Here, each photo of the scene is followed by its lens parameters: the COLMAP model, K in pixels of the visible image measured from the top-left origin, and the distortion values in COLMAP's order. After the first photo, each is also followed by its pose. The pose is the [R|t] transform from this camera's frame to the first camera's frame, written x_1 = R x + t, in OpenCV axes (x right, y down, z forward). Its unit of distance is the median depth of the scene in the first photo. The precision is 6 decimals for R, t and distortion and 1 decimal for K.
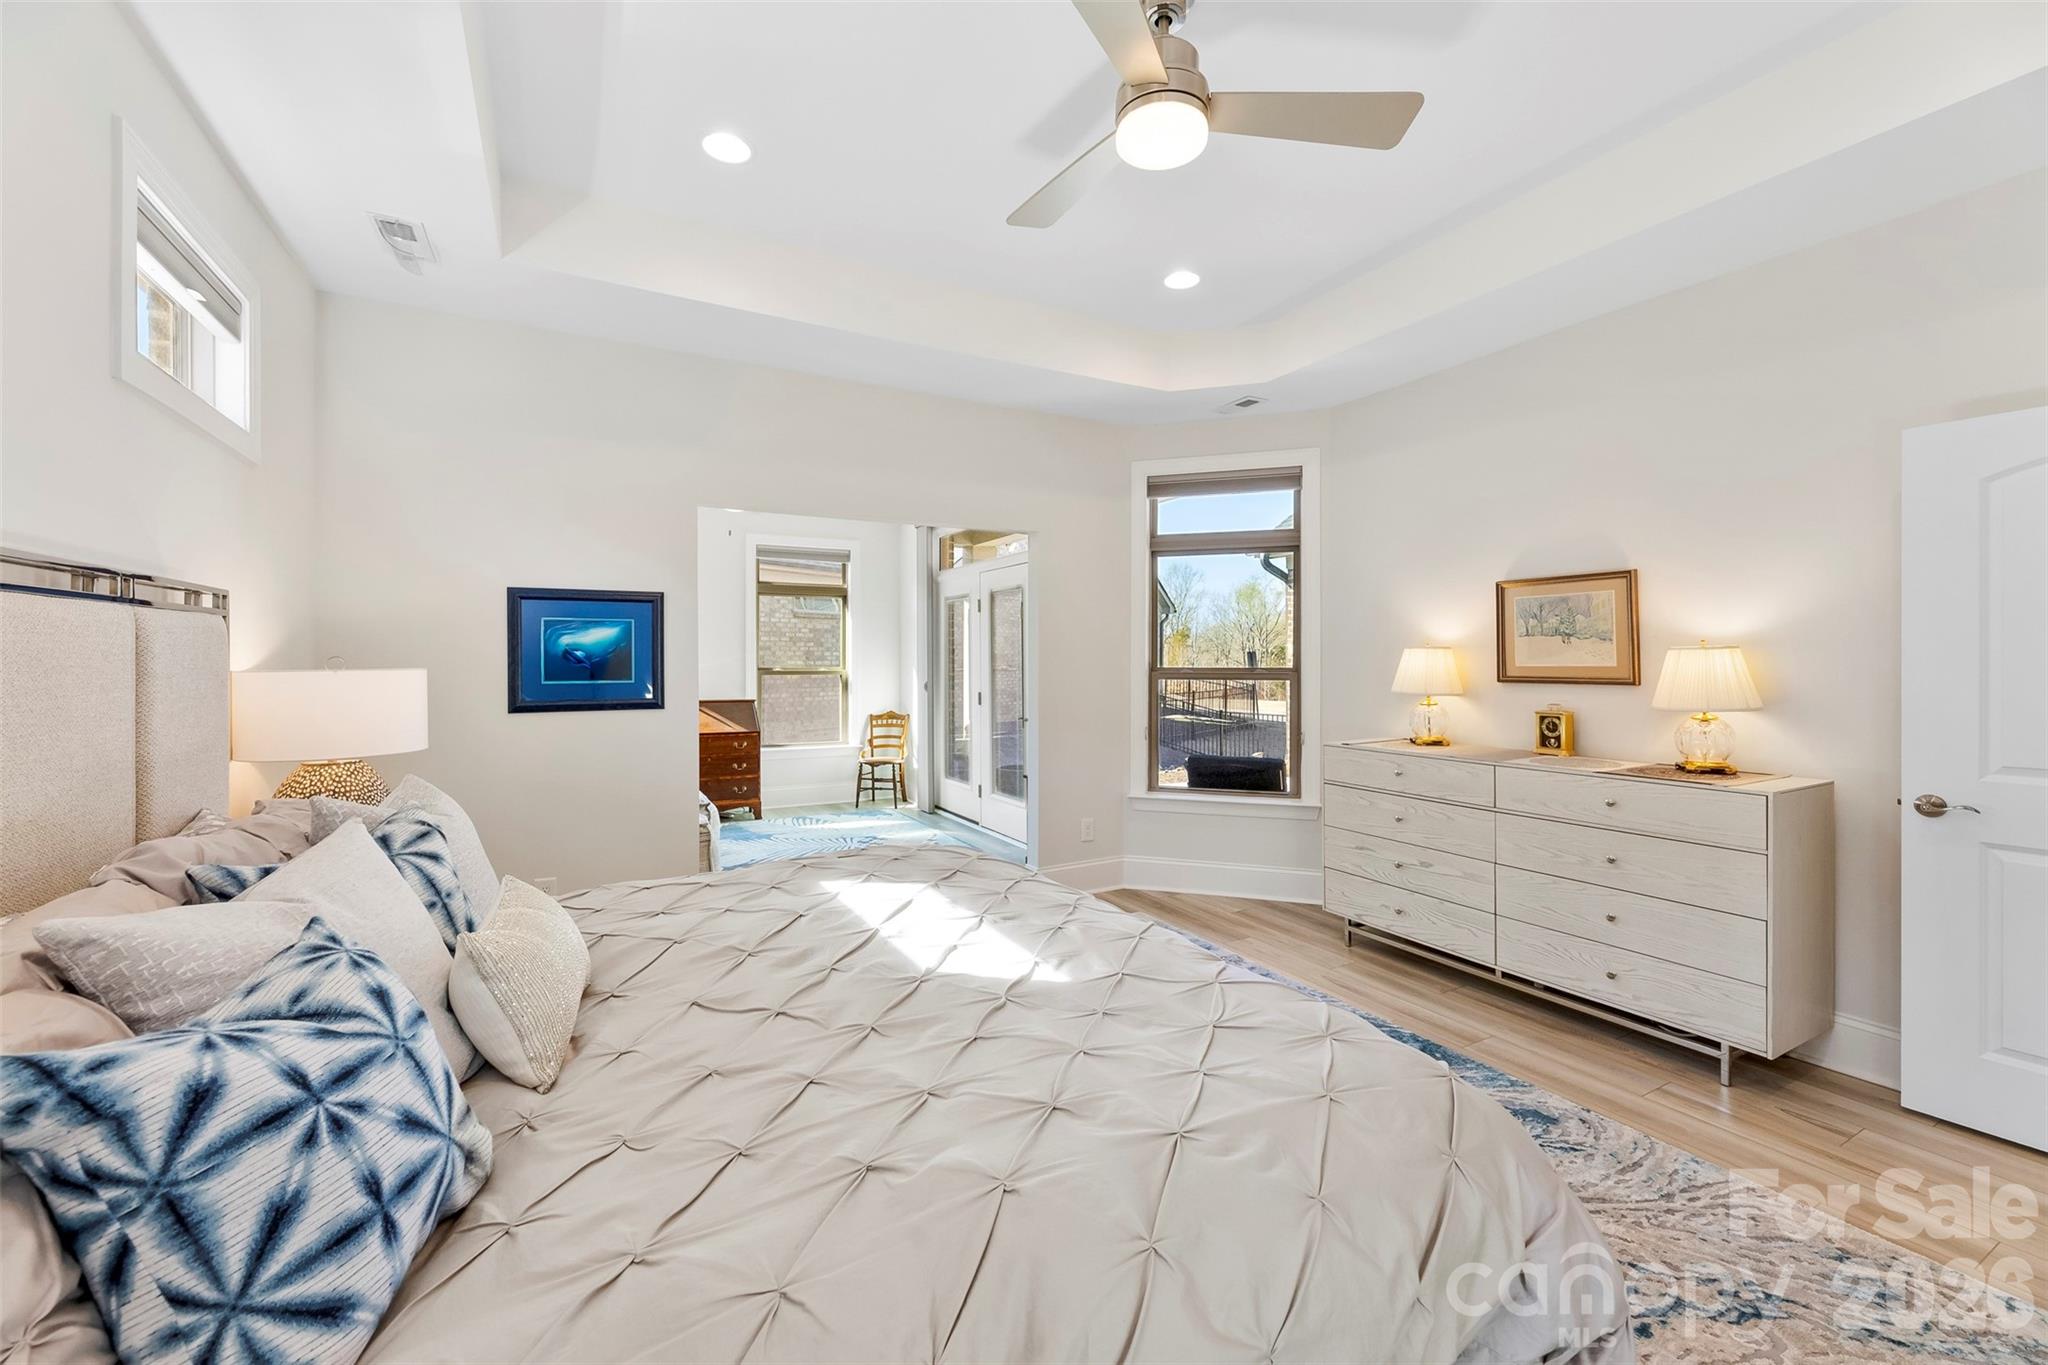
lens RADIAL K [[830.1, 0, 1015.3], [0, 830.1, 668.3], [0, 0, 1]] dist [-0.001803, 0.002205]
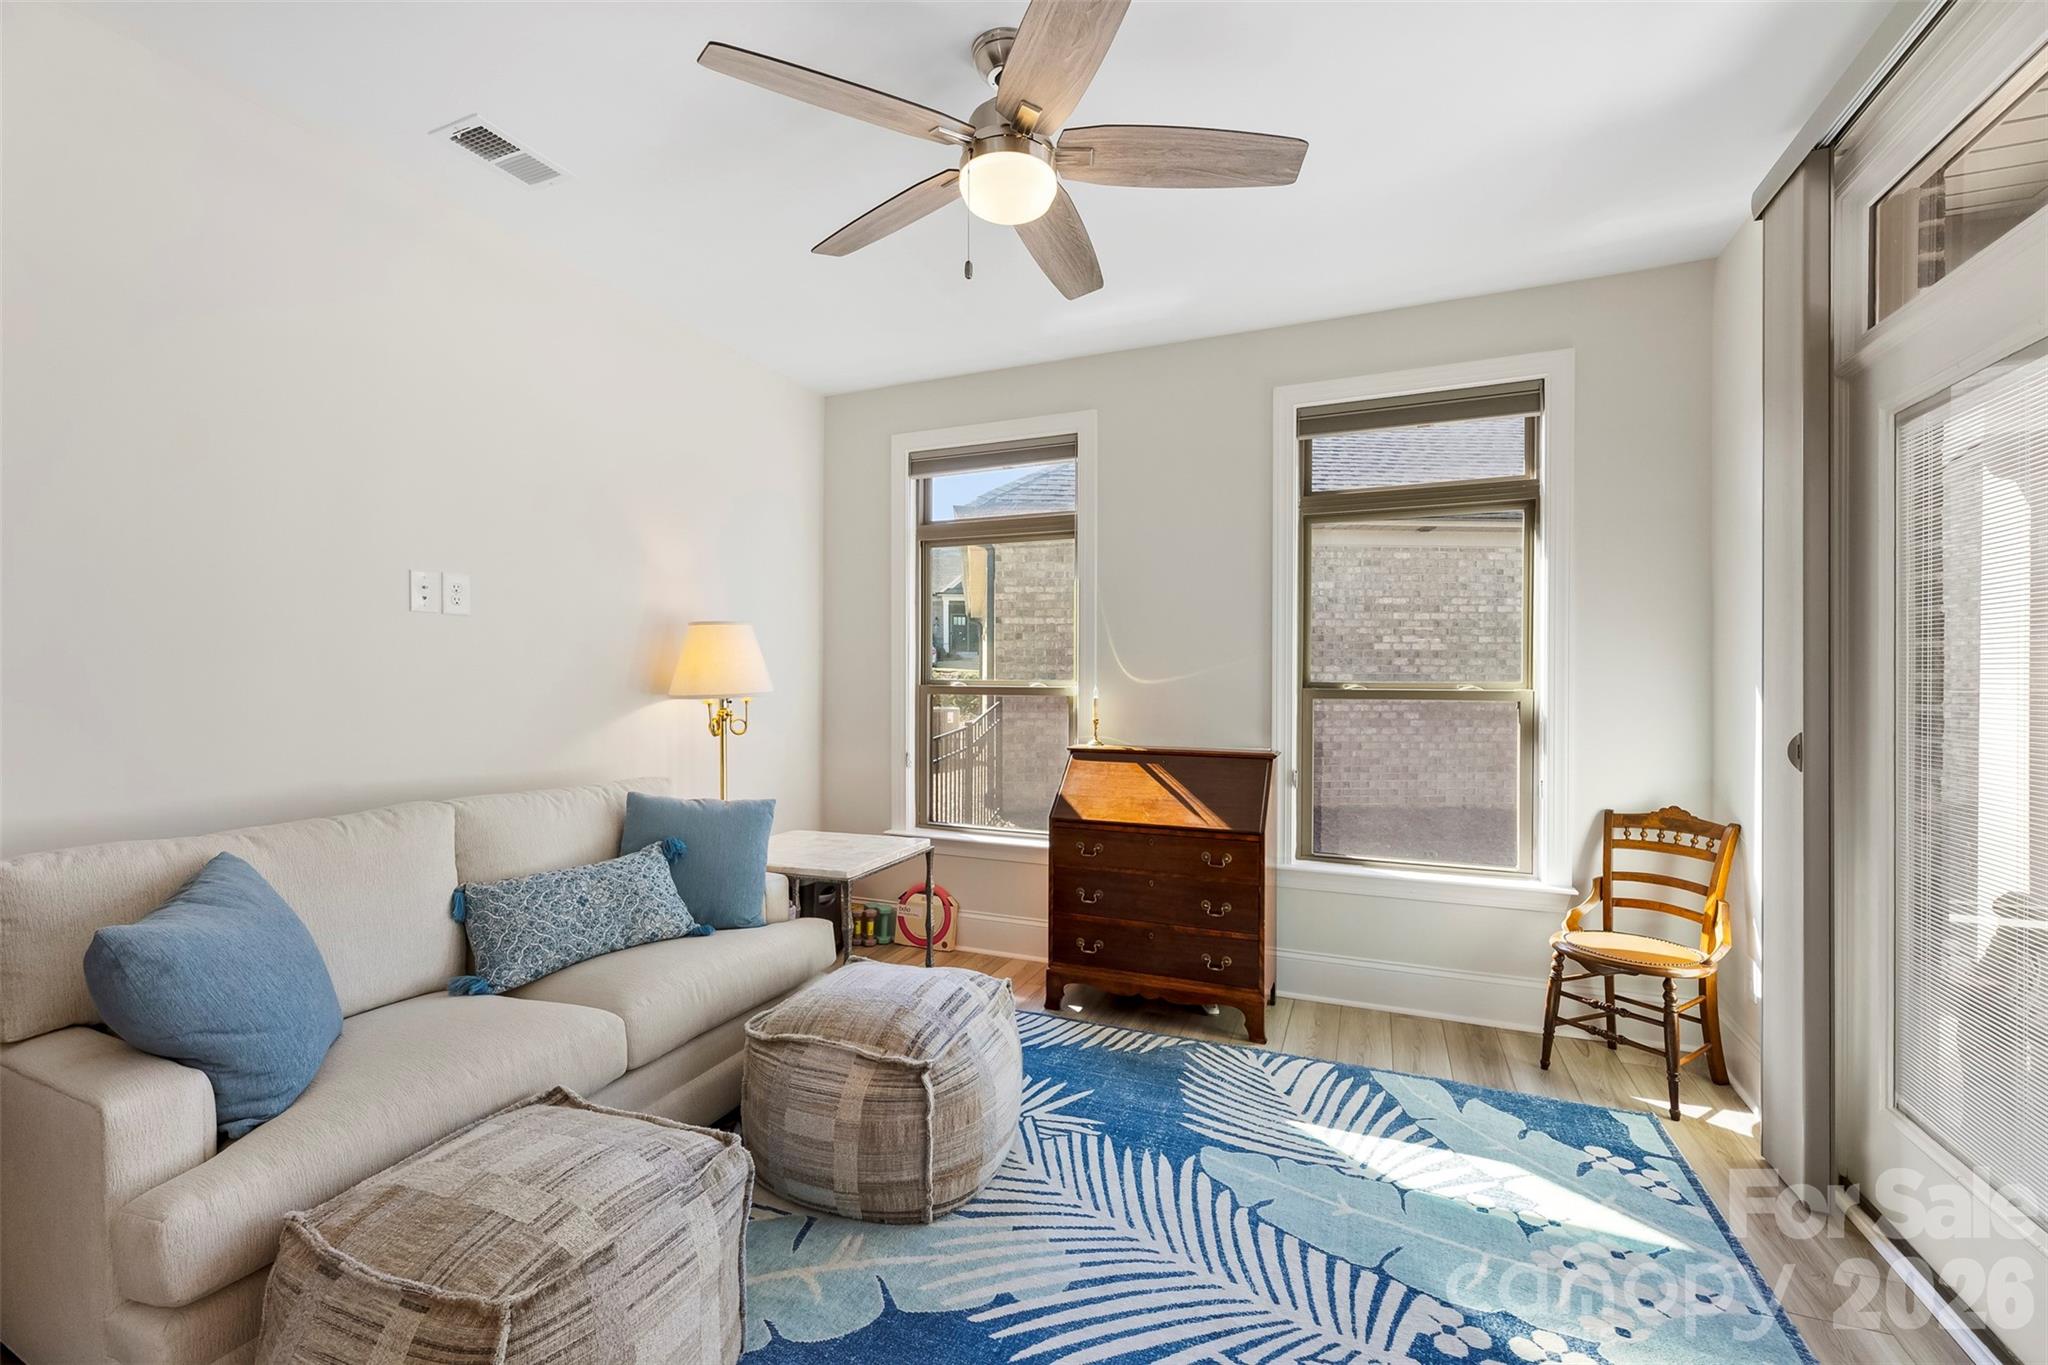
lens RADIAL K [[830.1, 0, 1034.9], [0, 830.1, 677.4], [0, 0, 1]] dist [-0.001803, 0.002205]
pose [[0.630681, 0.000801, -0.776041, -0.105489], [-0.009104, 0.999938, -0.006367, 0.002042], [0.775988, 0.011080, 0.630650, 1.242147]]
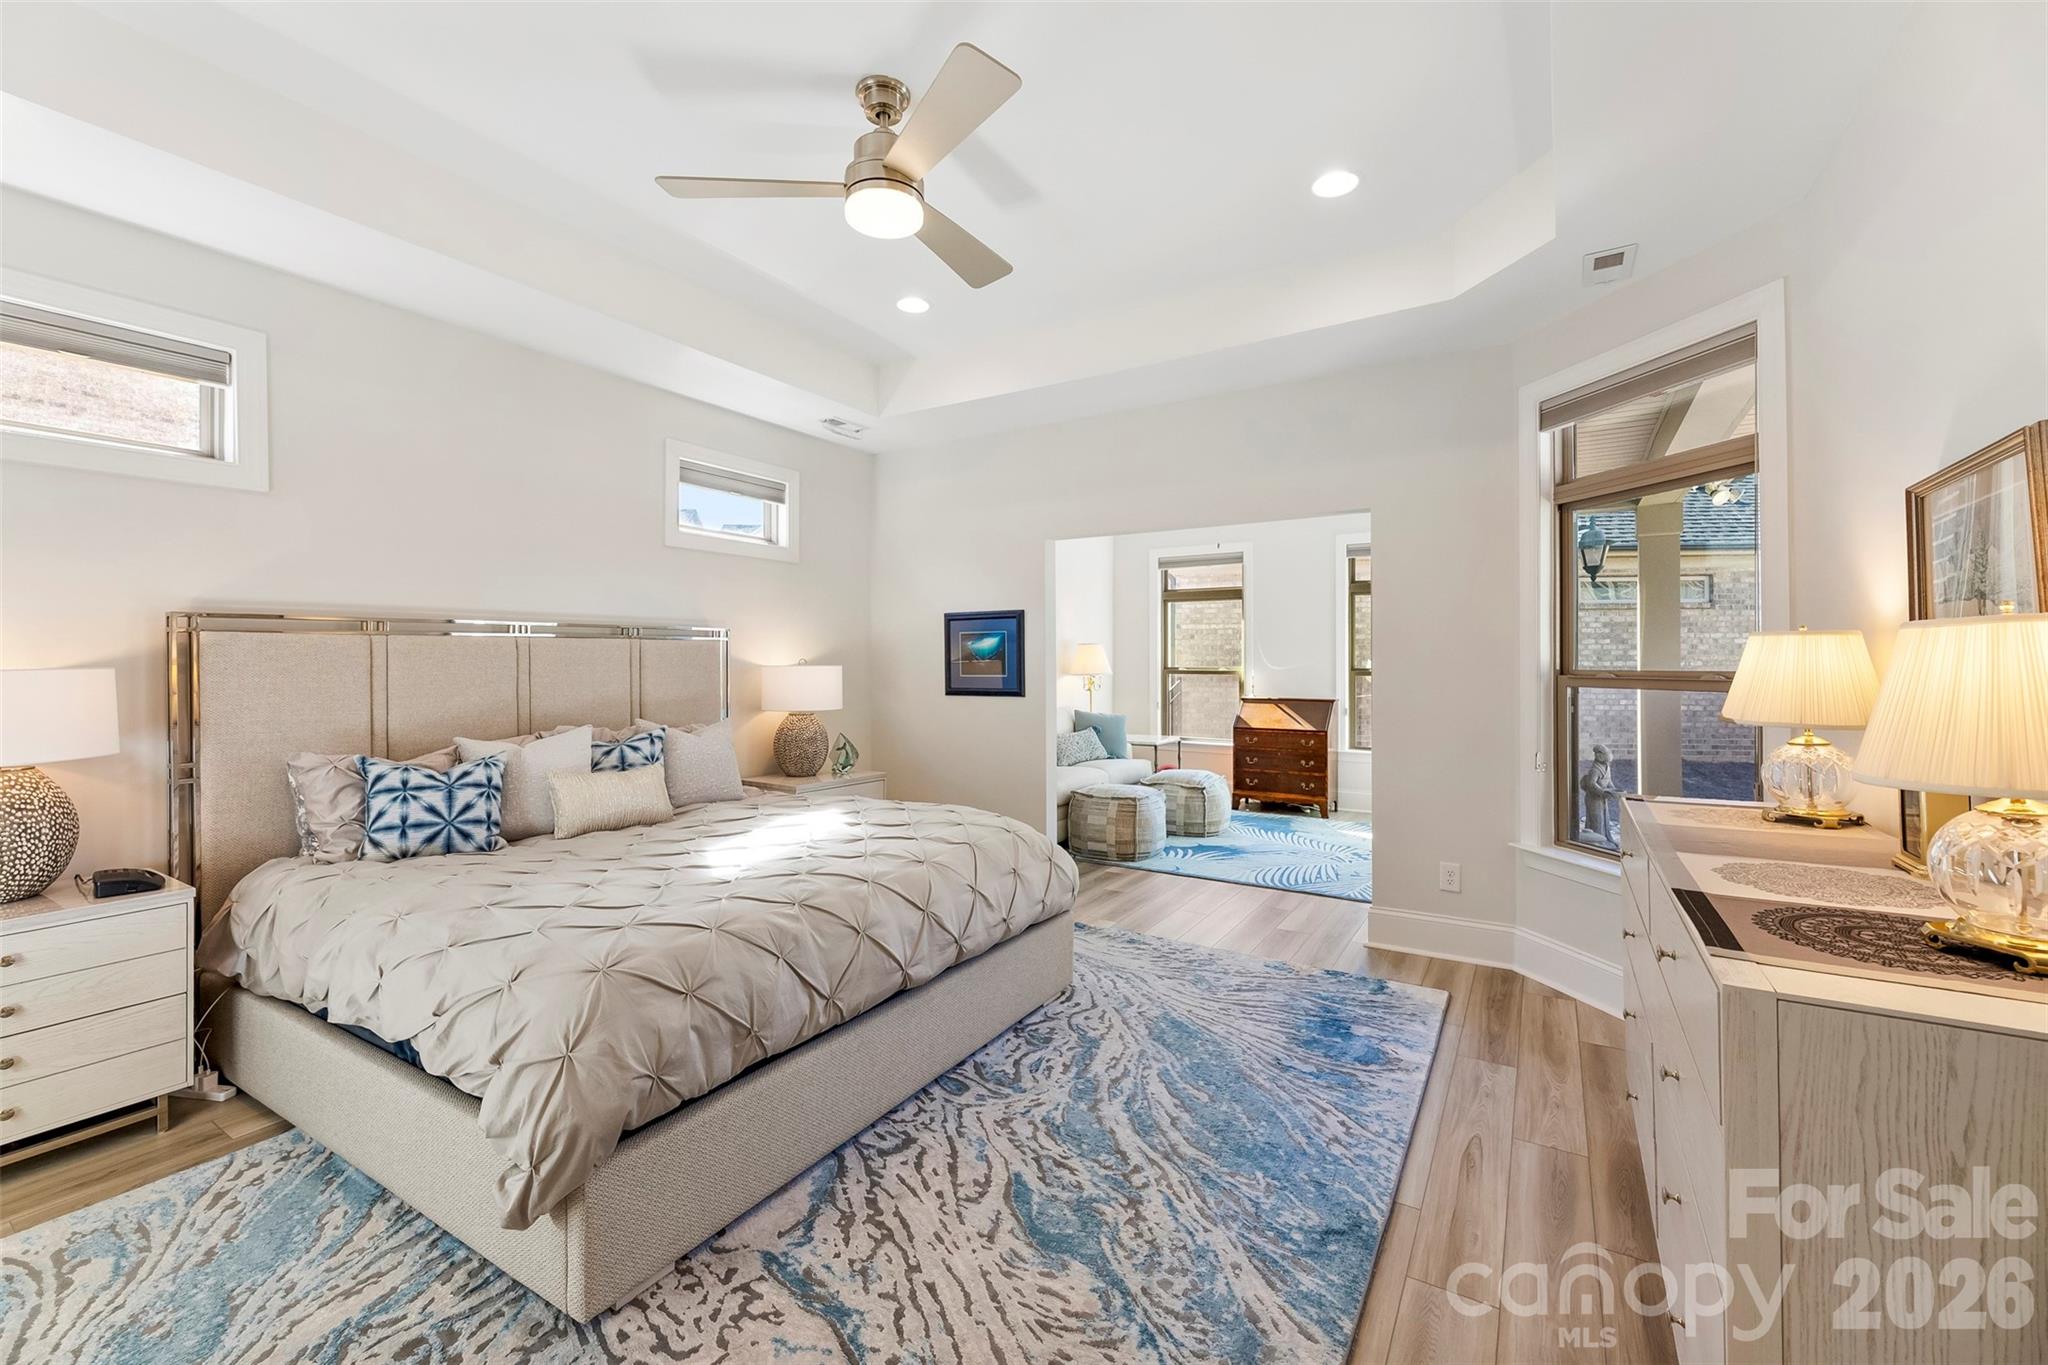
lens RADIAL K [[830.1, 0, 1020.5], [0, 830.1, 661.3], [0, 0, 1]] dist [-0.001803, 0.002205]
pose [[0.485728, -0.001100, -0.874109, 0.758168], [-0.007036, 0.999962, -0.005168, -0.001444], [0.874082, 0.008660, 0.485702, 0.352206]]
